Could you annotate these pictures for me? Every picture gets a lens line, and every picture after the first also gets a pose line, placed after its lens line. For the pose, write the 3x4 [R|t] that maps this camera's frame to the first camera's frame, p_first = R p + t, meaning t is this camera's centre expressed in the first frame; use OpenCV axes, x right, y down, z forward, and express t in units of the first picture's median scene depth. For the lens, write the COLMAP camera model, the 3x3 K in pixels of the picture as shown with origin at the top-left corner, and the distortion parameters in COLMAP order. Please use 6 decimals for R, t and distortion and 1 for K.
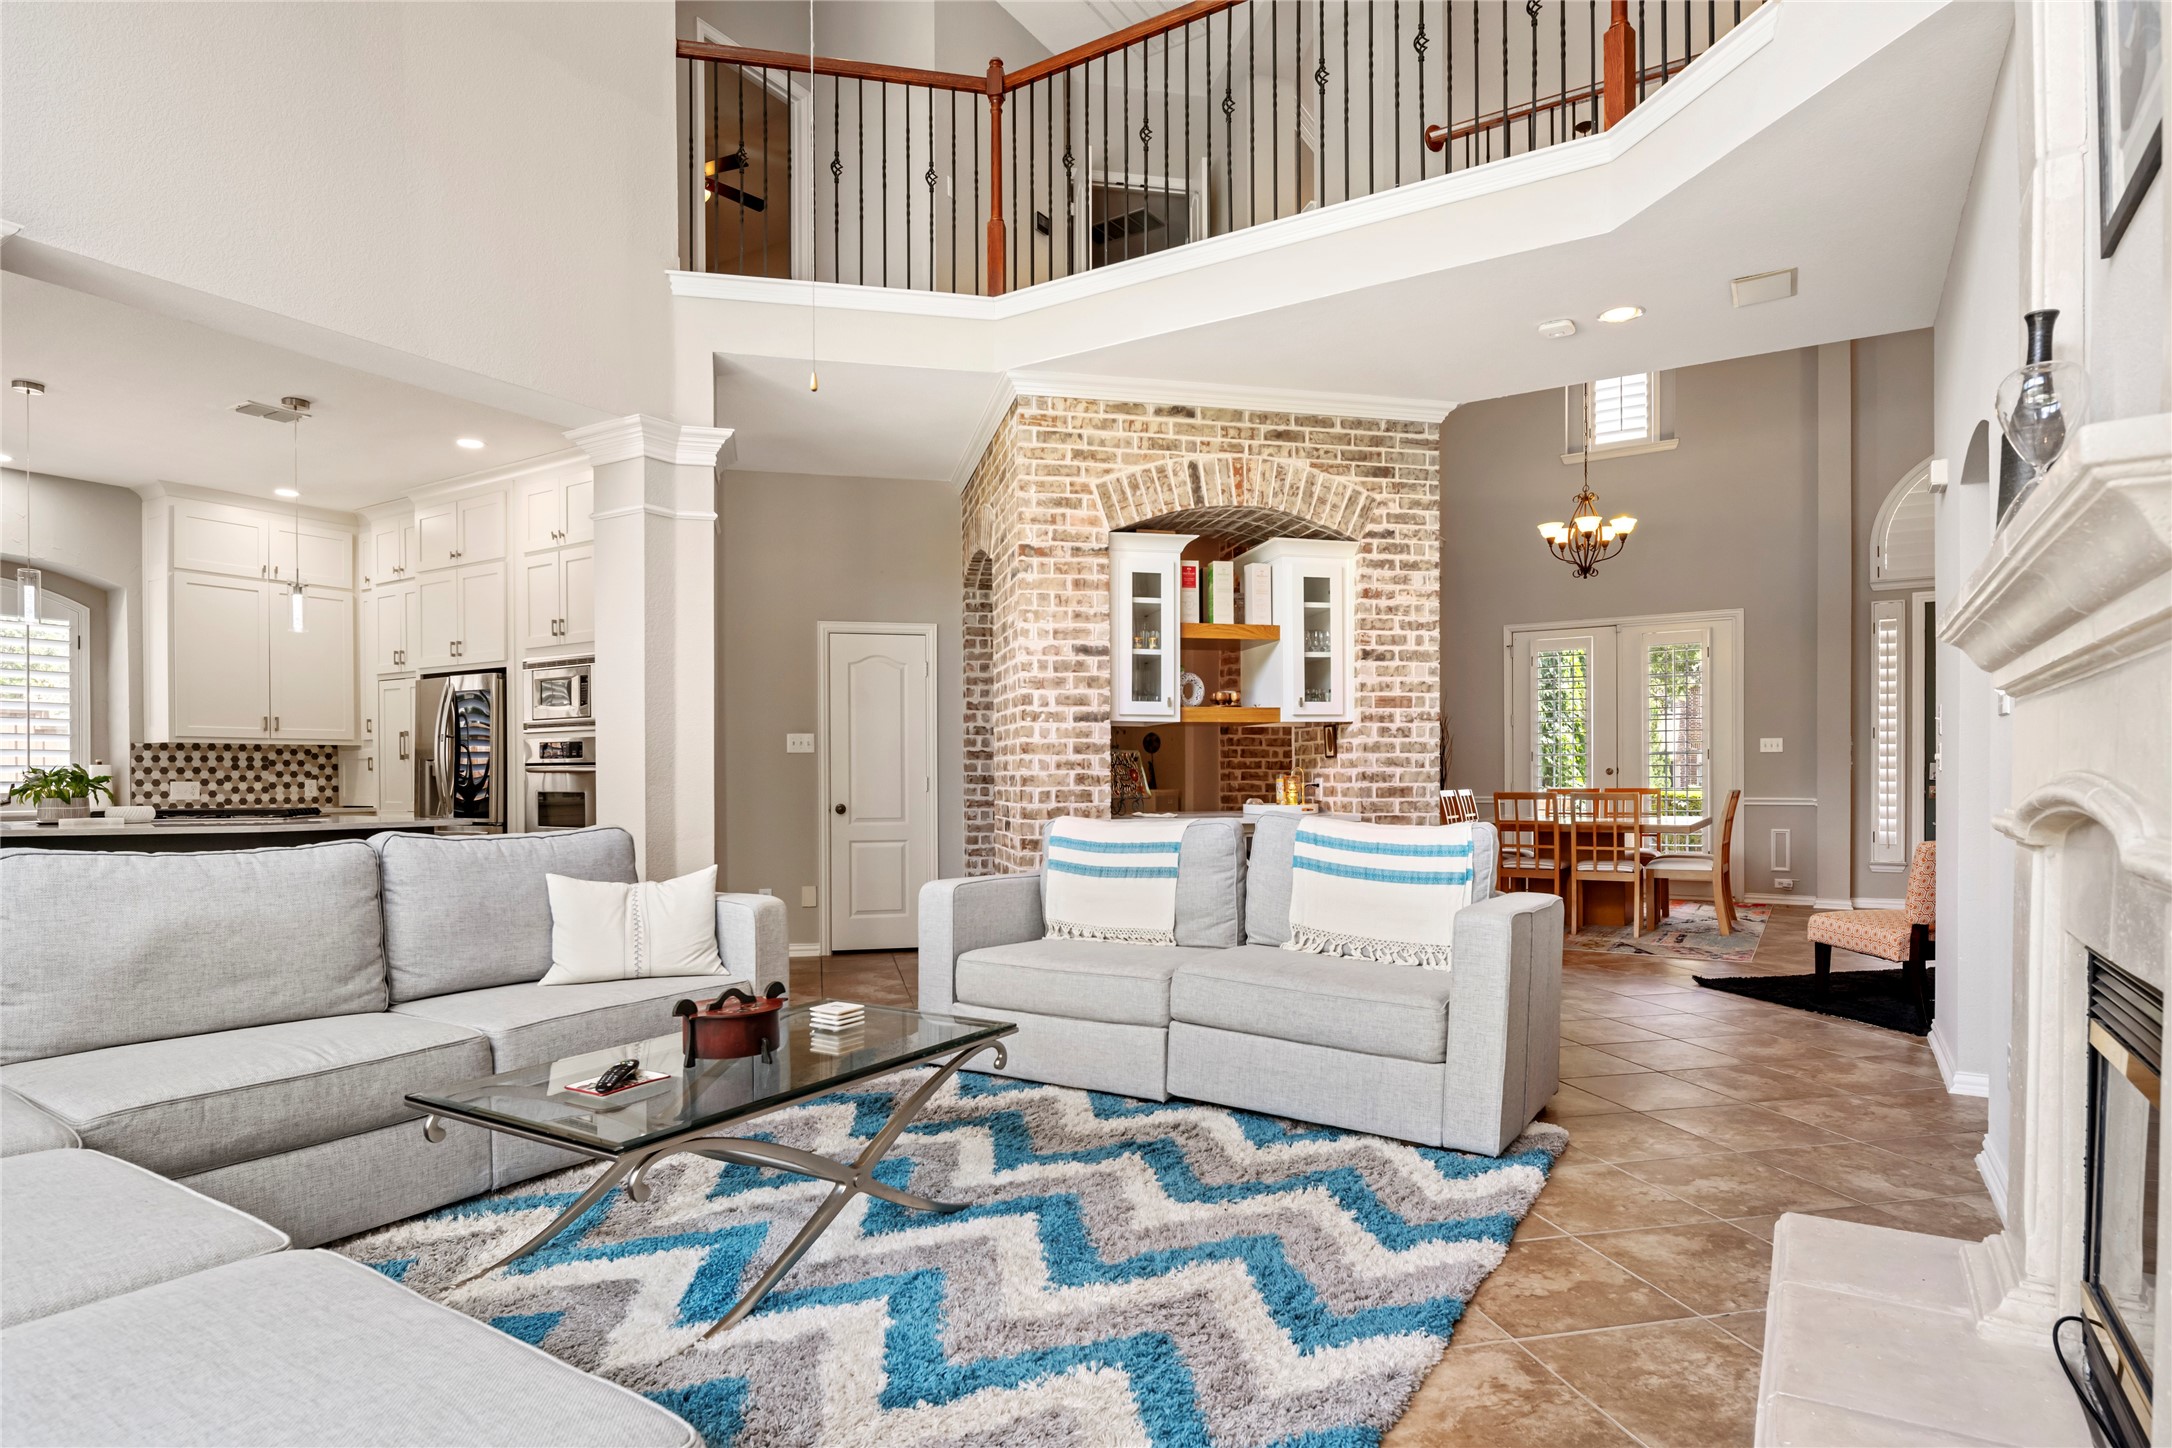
lens RADIAL K [[1181.8, 0, 1080.7], [0, 1181.8, 779.2], [0, 0, 1]] dist [0.002408, -0.007340]
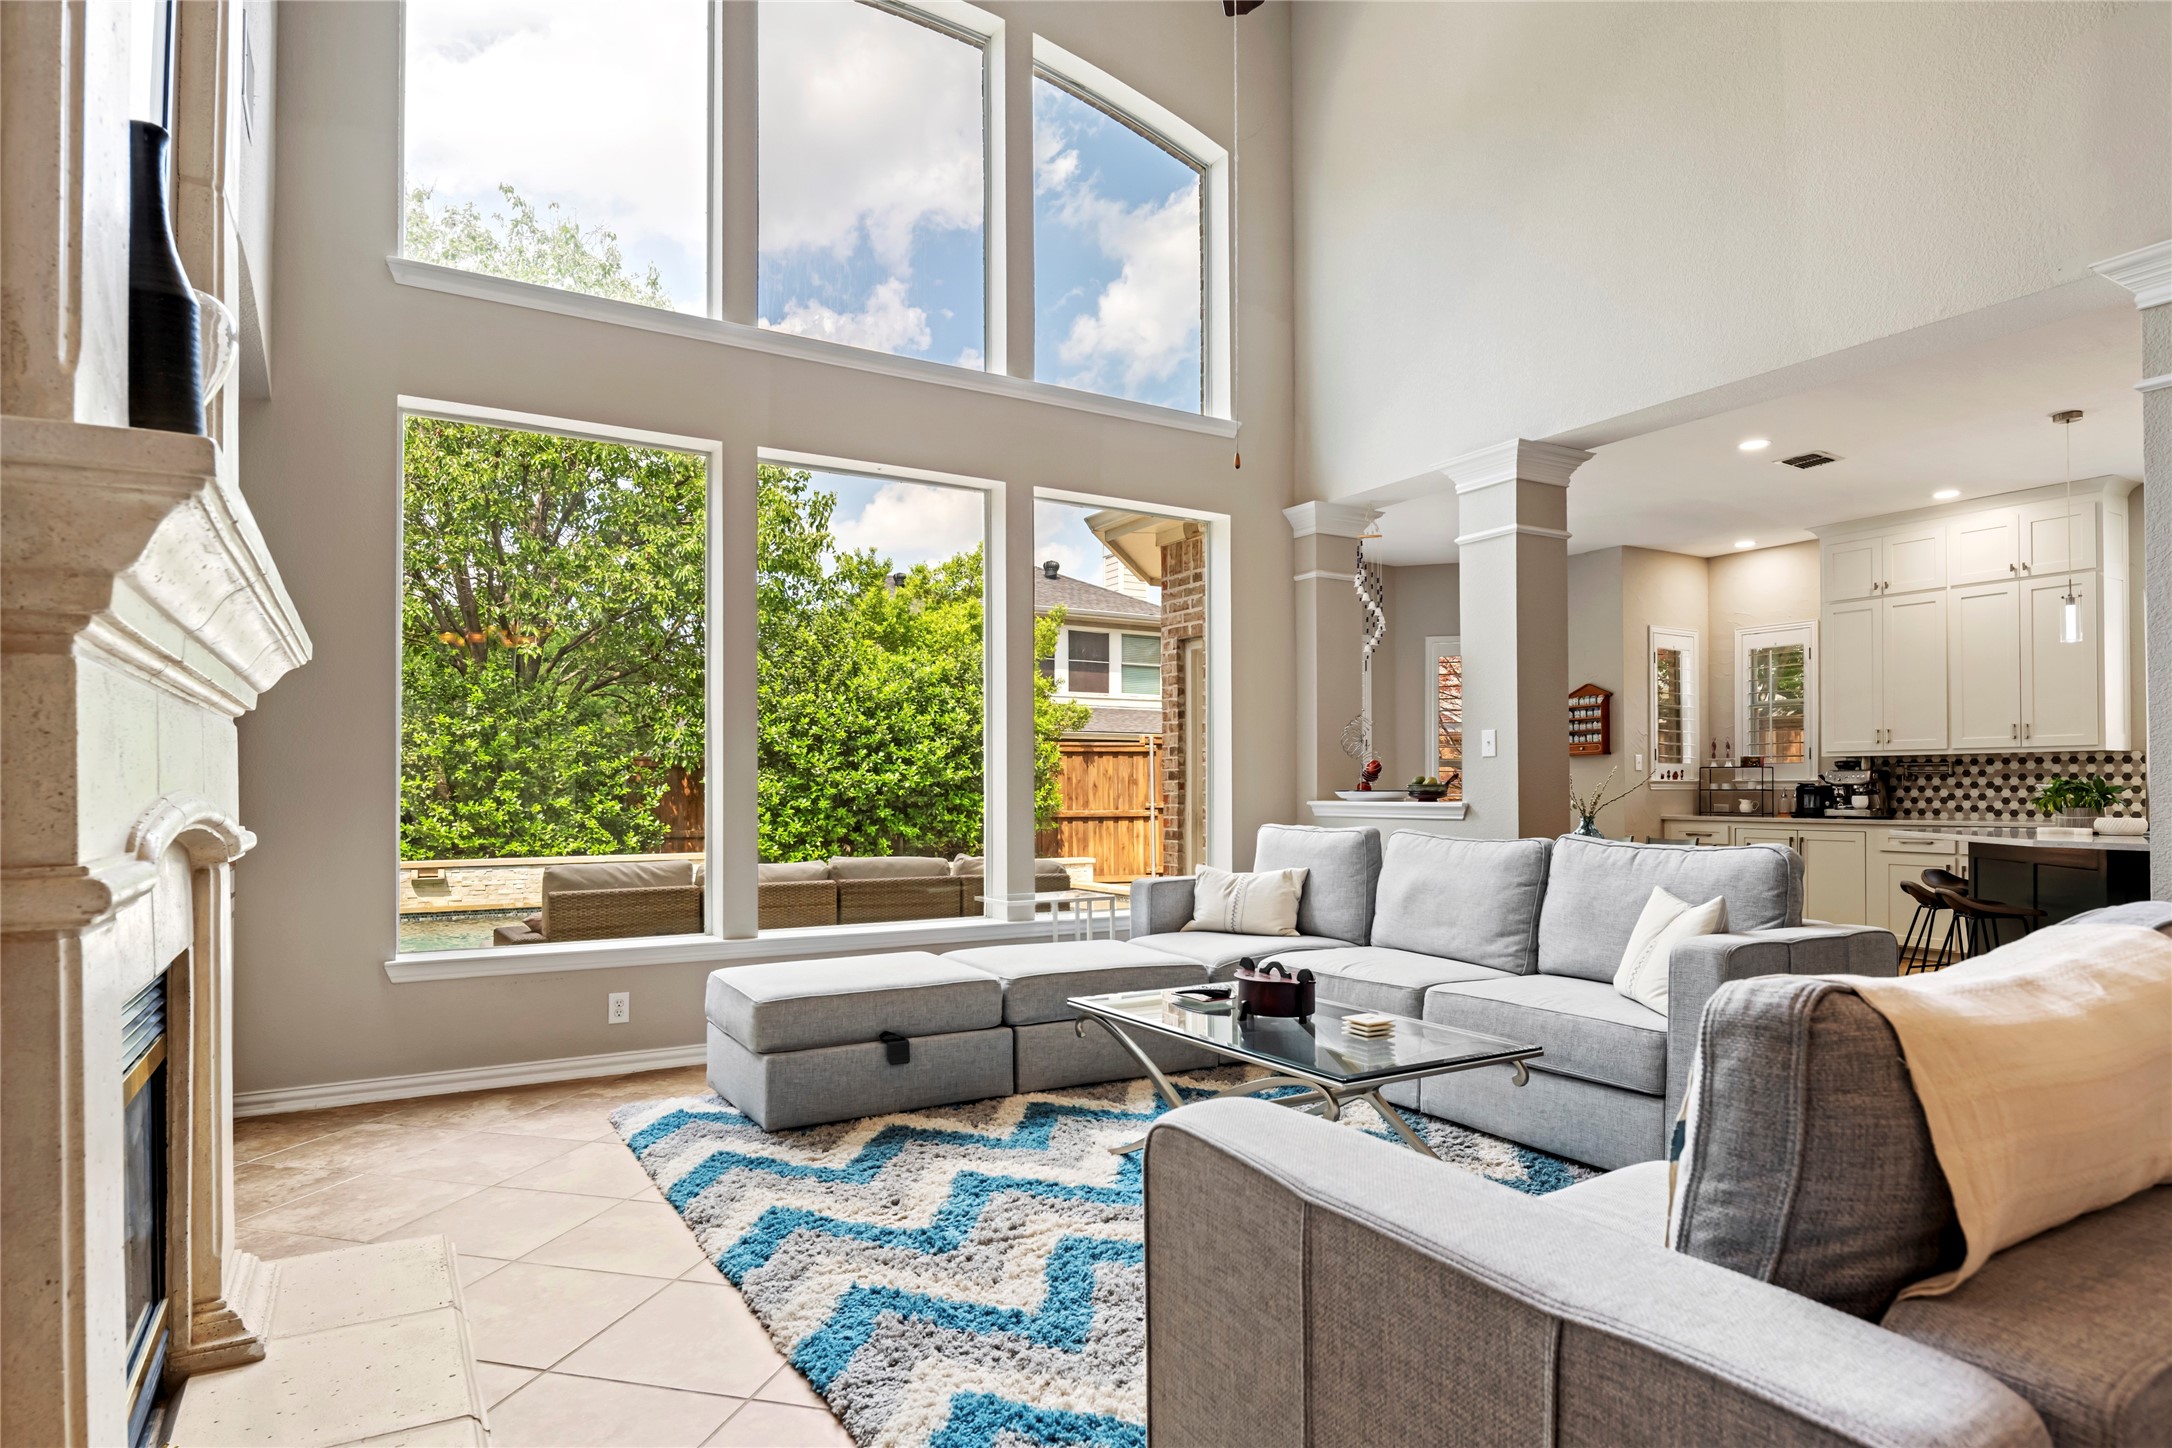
lens RADIAL K [[1181.8, 0, 1087.1], [0, 1181.8, 775.0], [0, 0, 1]] dist [0.002408, -0.007340]
pose [[-0.448267, -0.009265, -0.893851, 0.324869], [-0.001778, 0.999954, -0.009473, -0.000819], [0.893898, -0.002657, -0.448263, 0.507749]]
